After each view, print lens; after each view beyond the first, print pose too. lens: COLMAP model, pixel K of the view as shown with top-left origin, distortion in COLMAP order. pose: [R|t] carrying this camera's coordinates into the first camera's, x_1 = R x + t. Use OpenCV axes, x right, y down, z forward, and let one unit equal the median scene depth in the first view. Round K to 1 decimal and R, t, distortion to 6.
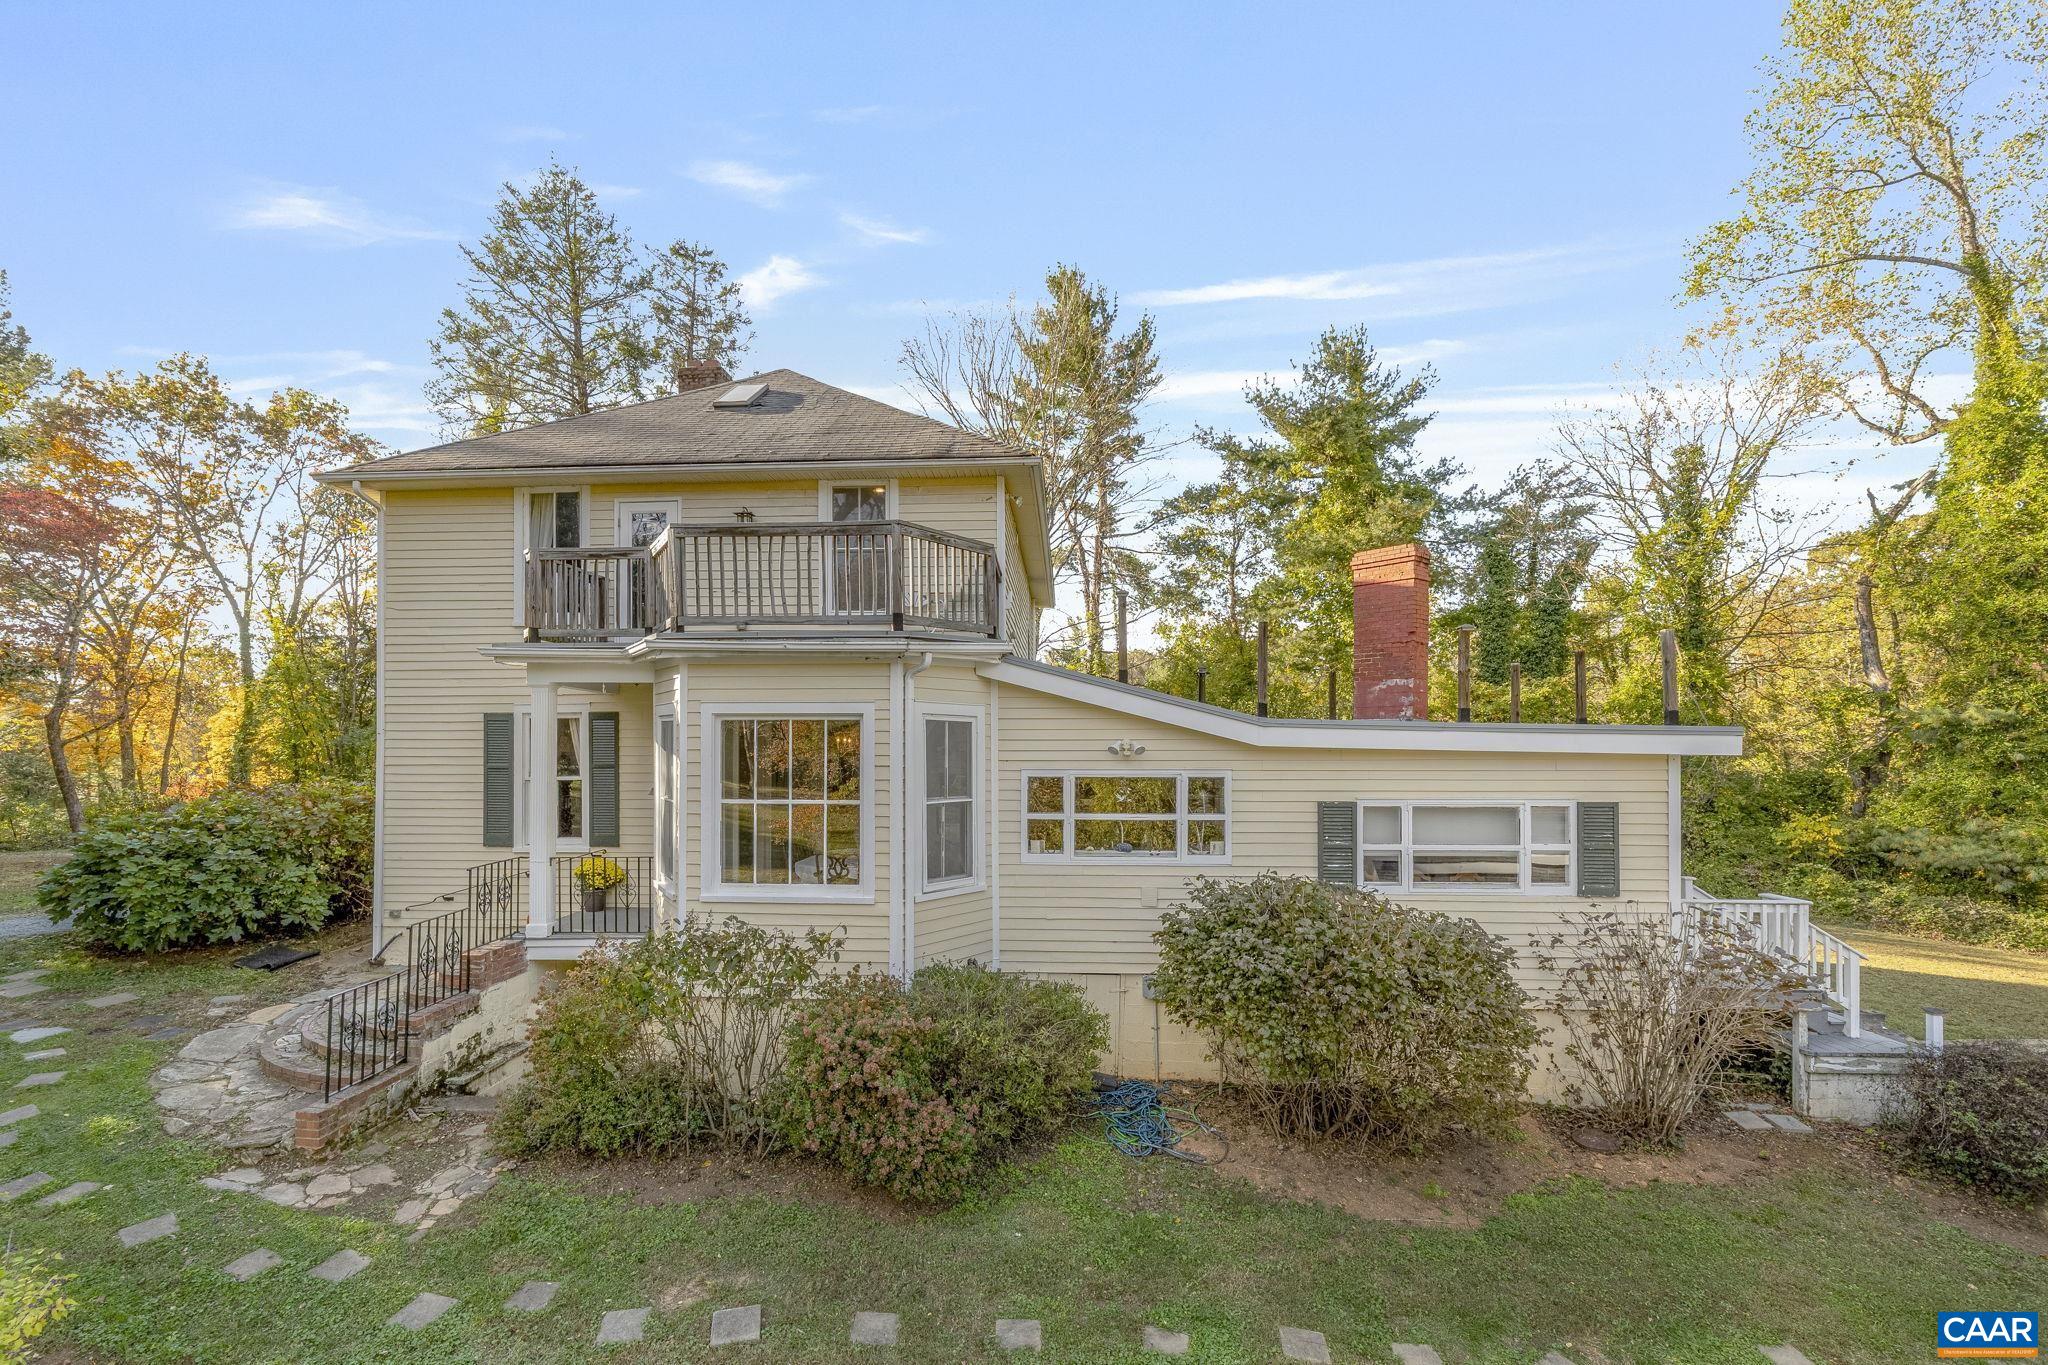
lens RADIAL K [[913.4, 0, 1027.8], [0, 913.4, 695.5], [0, 0, 1]] dist [-0.009306, -0.000202]
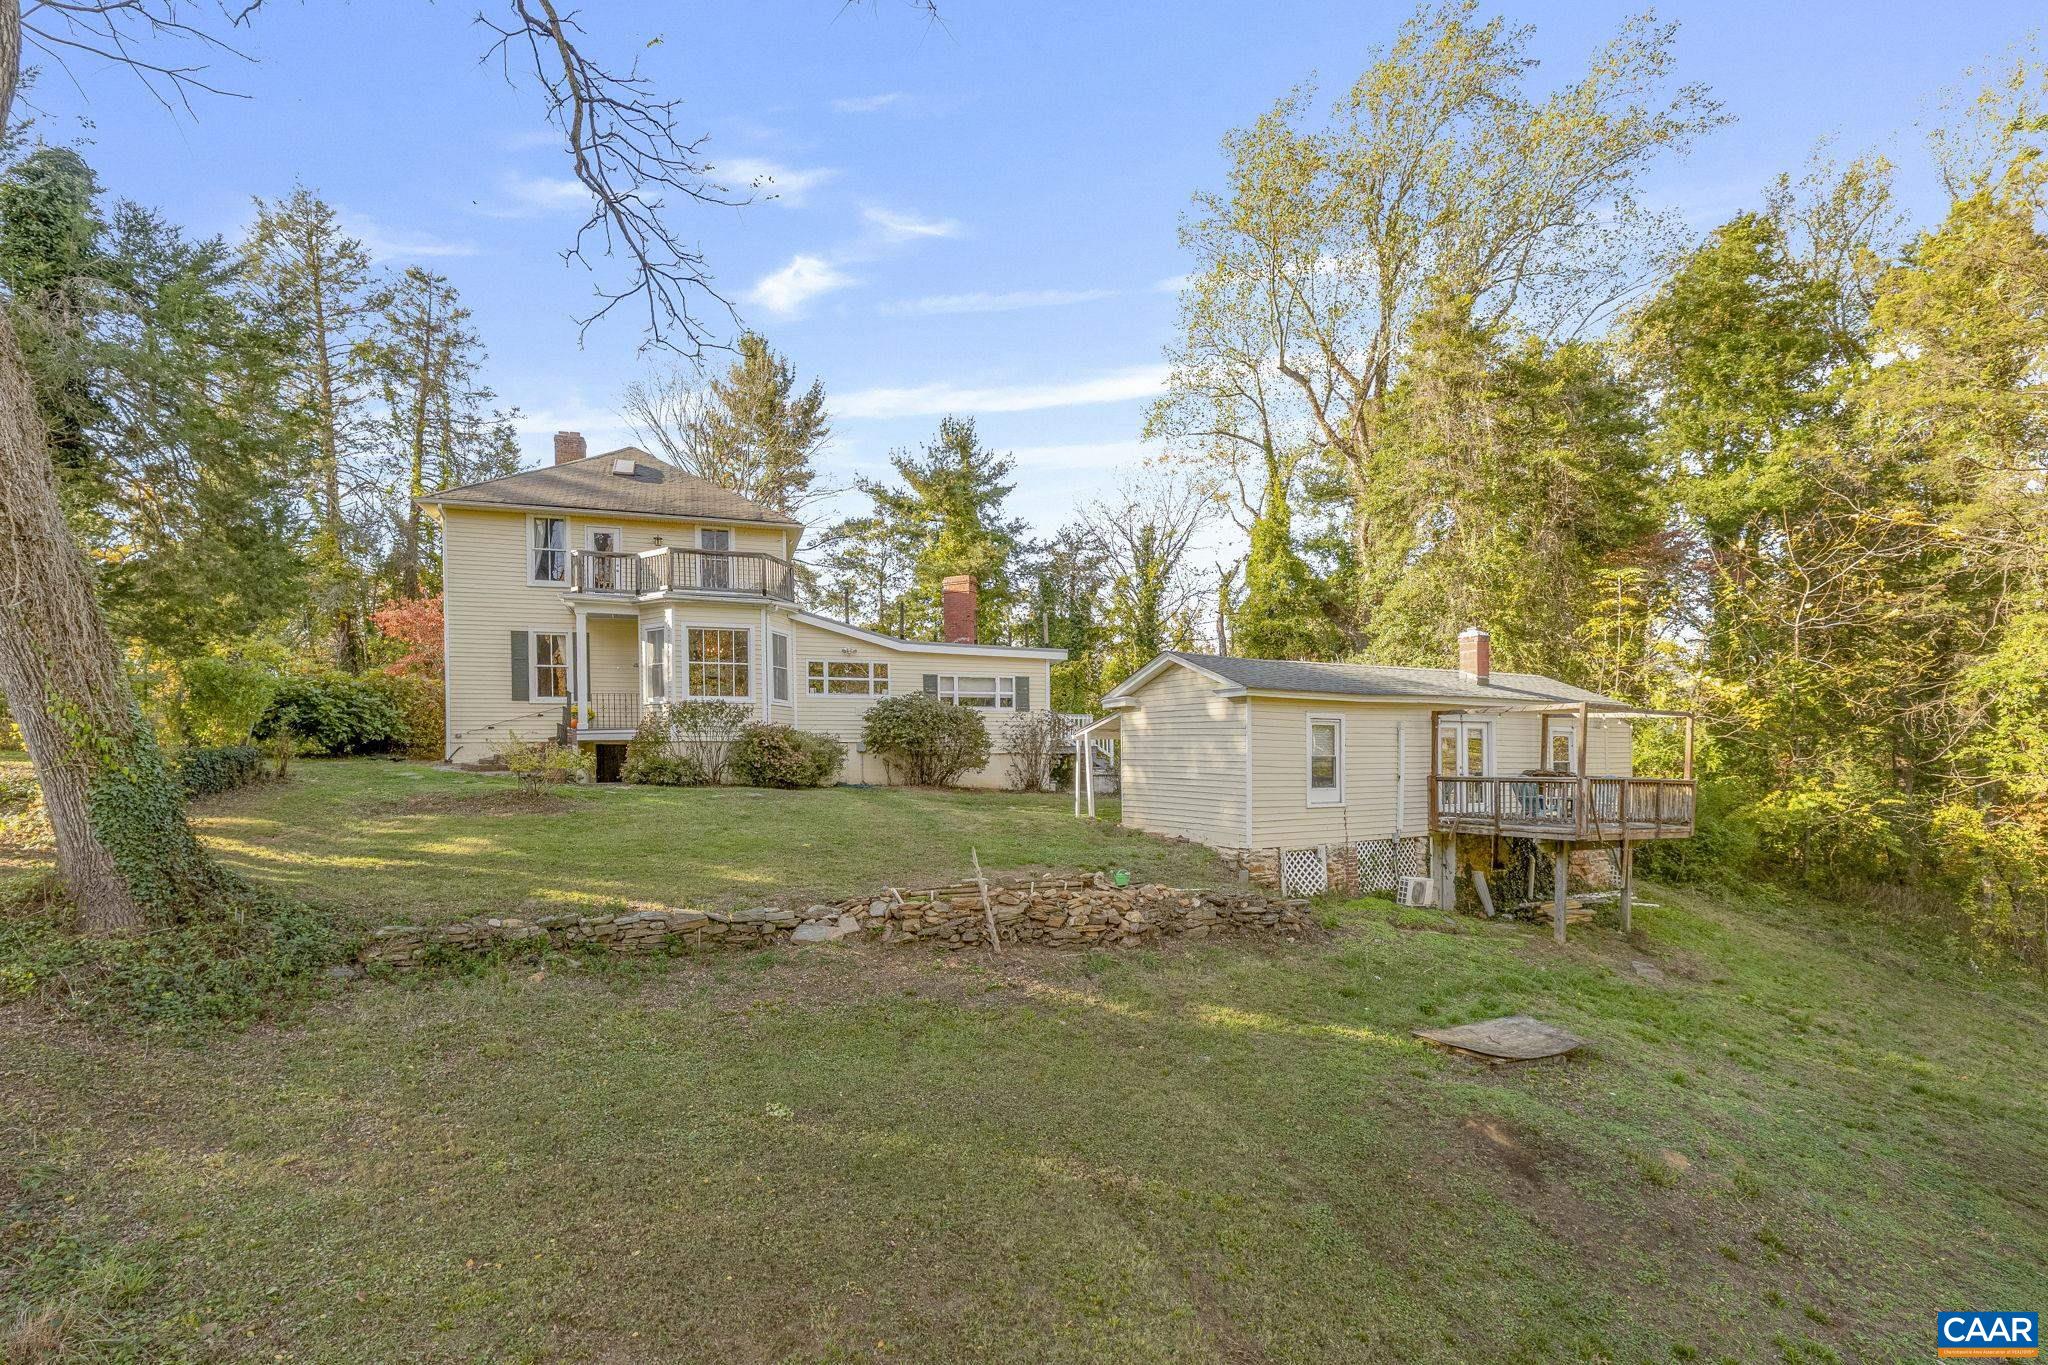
lens RADIAL K [[971.1, 0, 1030.3], [0, 971.1, 812.6], [0, 0, 1]] dist [-0.008691, -0.000204]
pose [[0.927424, -0.022427, 0.373339, -0.144258], [-0.013547, 0.995531, 0.093455, 0.080917], [-0.373766, -0.091730, 0.922976, -0.556517]]
